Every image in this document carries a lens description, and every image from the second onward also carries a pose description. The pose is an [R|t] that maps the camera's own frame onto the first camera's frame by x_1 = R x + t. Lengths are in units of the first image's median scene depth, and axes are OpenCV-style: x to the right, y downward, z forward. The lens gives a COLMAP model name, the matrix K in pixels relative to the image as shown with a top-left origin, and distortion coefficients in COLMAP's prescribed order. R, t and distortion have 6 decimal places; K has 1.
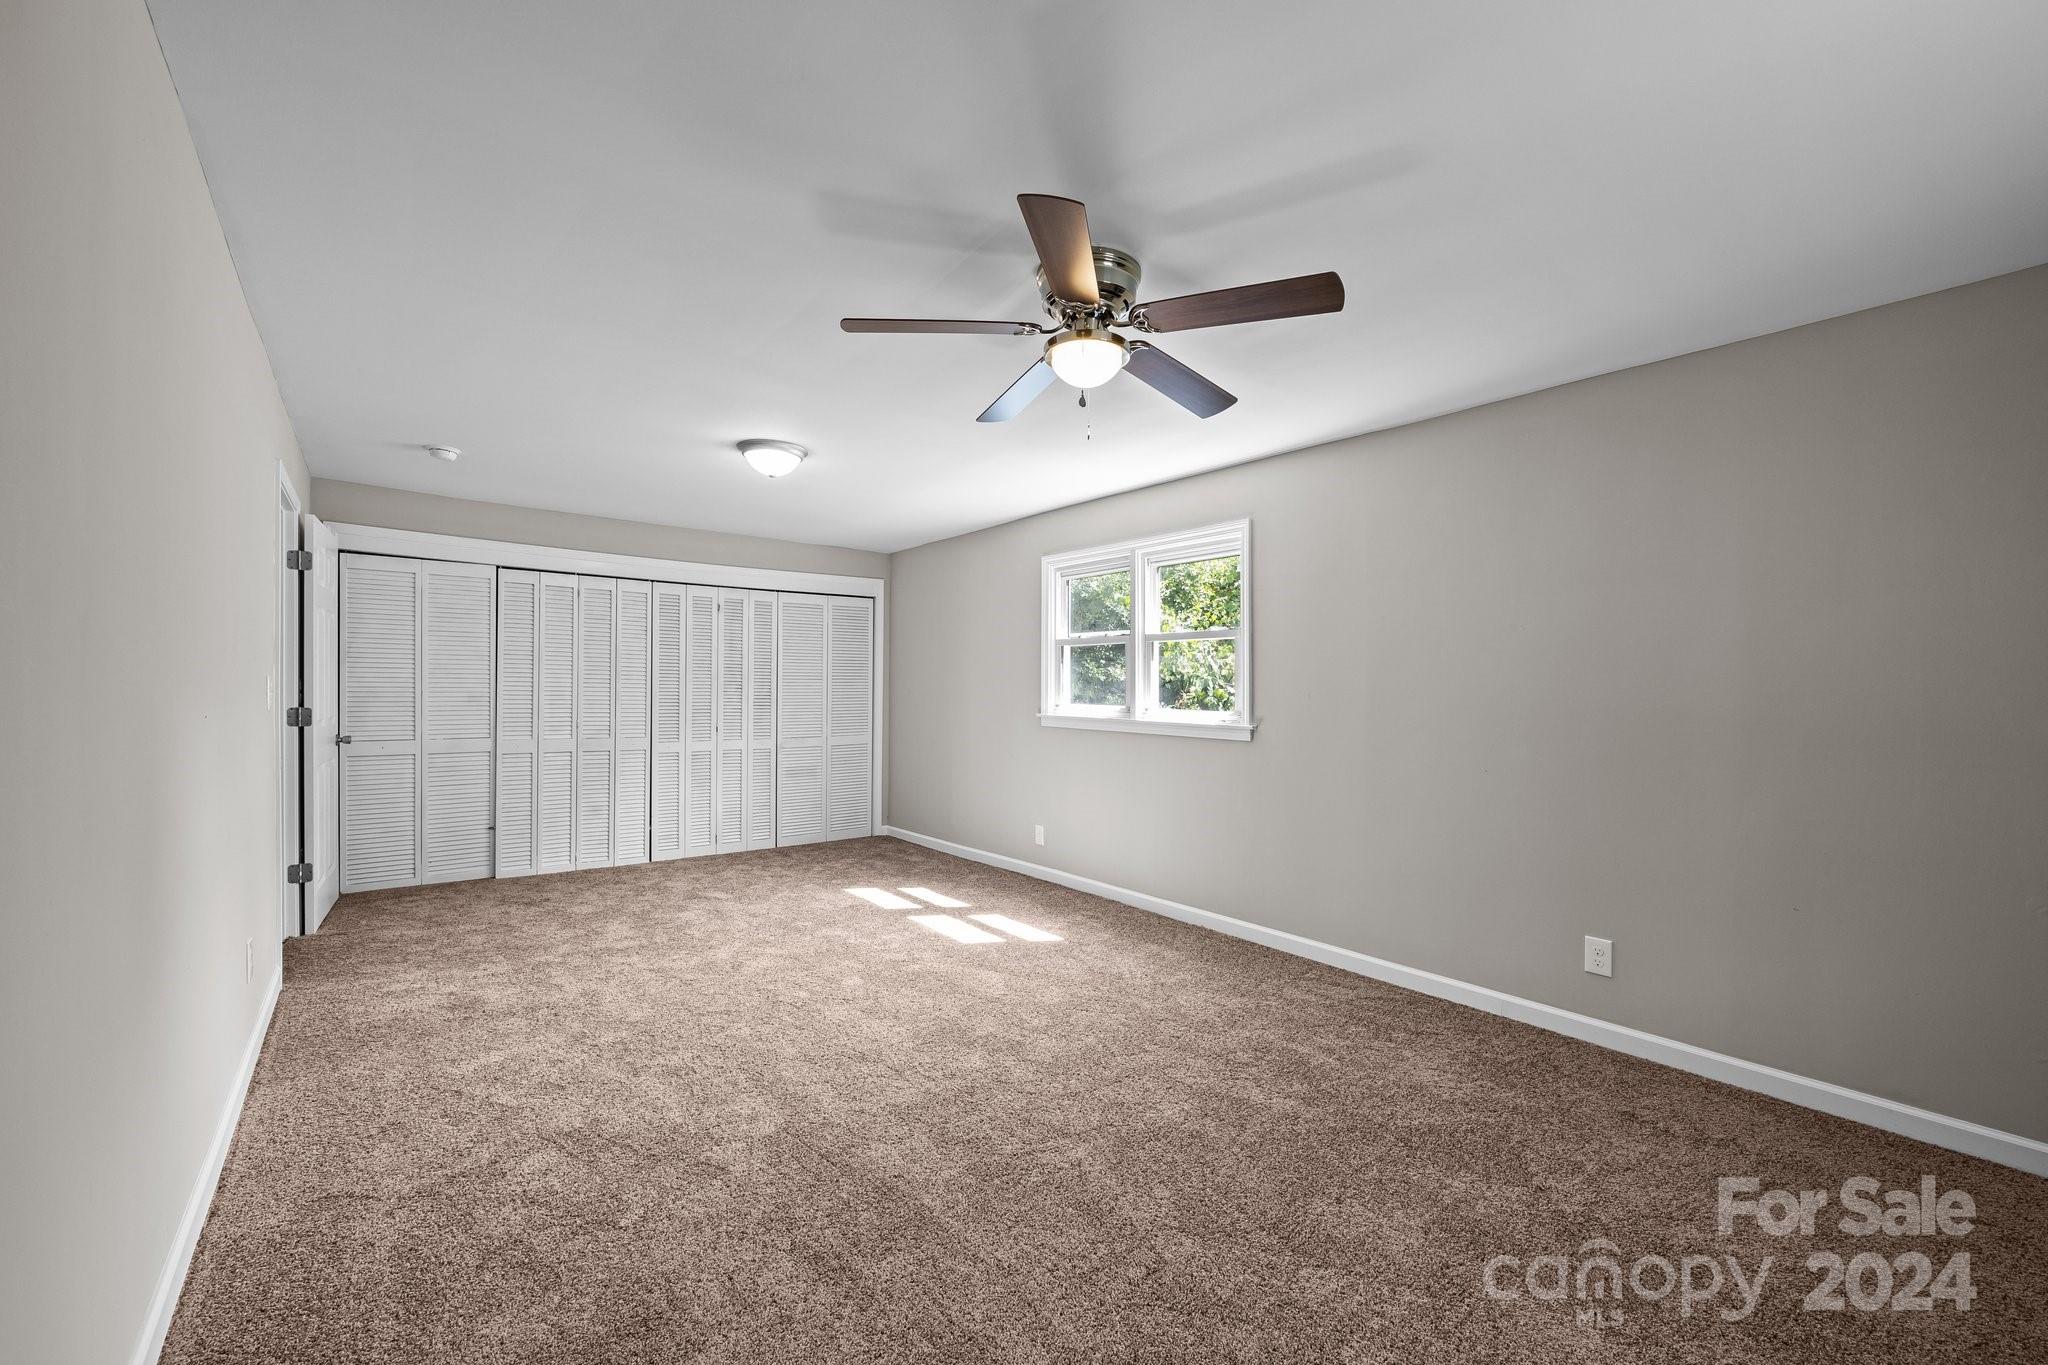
lens RADIAL K [[828.9, 0, 1026.7], [0, 828.9, 696.3], [0, 0, 1]] dist [0.000301, 0.000400]
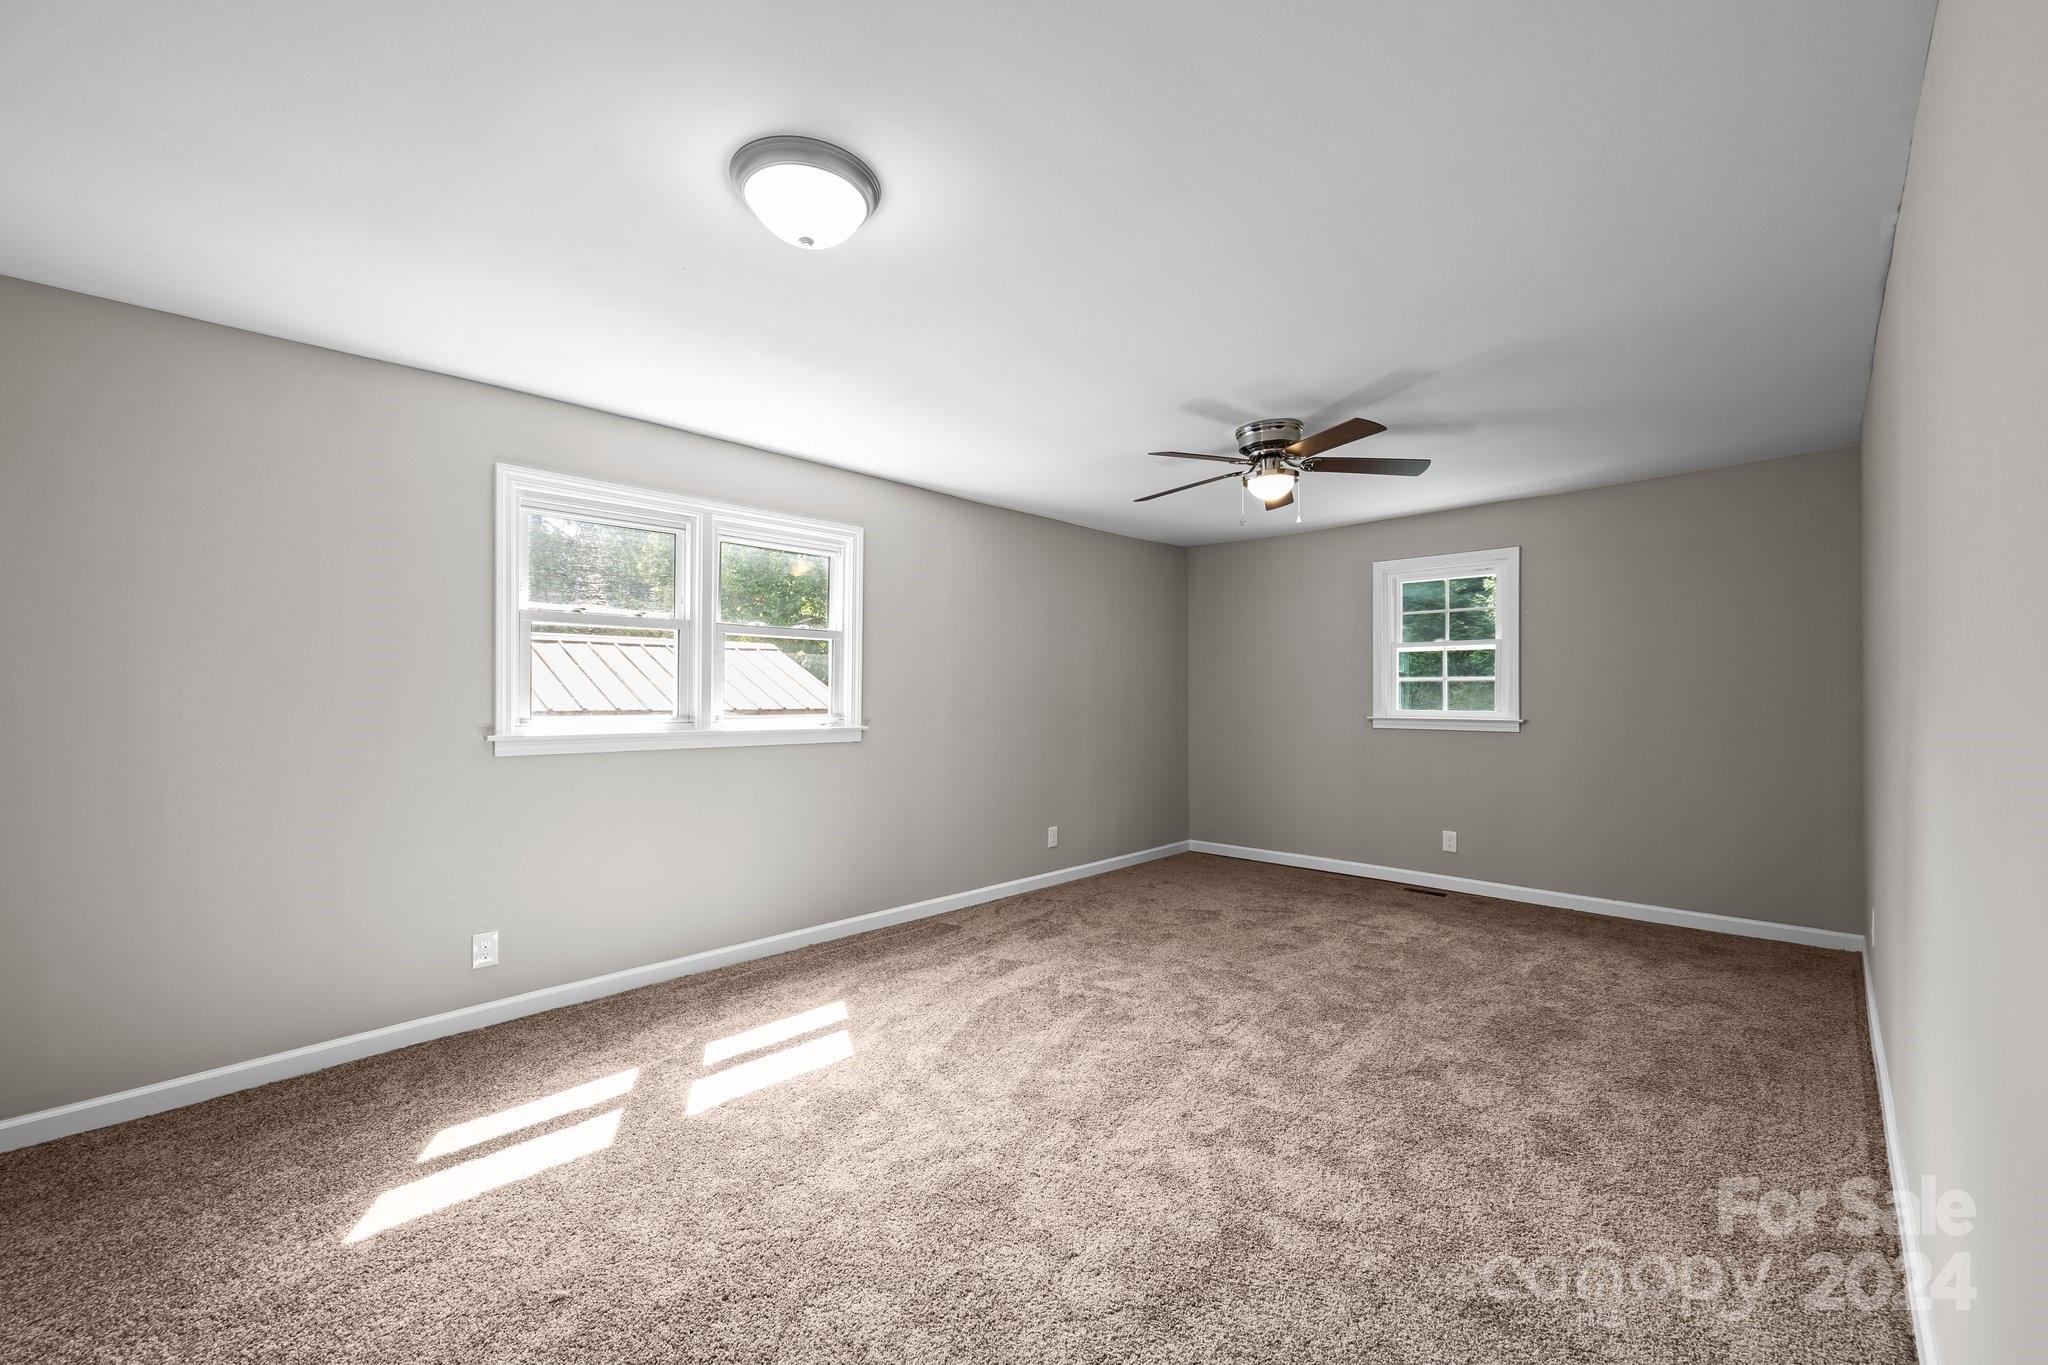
lens RADIAL K [[828.9, 0, 1009.3], [0, 828.9, 689.1], [0, 0, 1]] dist [0.000301, 0.000400]
pose [[-0.142393, -0.005575, 0.989794, -0.673060], [0.002024, 0.999980, 0.005924, -0.015481], [-0.989808, 0.002847, -0.142379, 0.818850]]
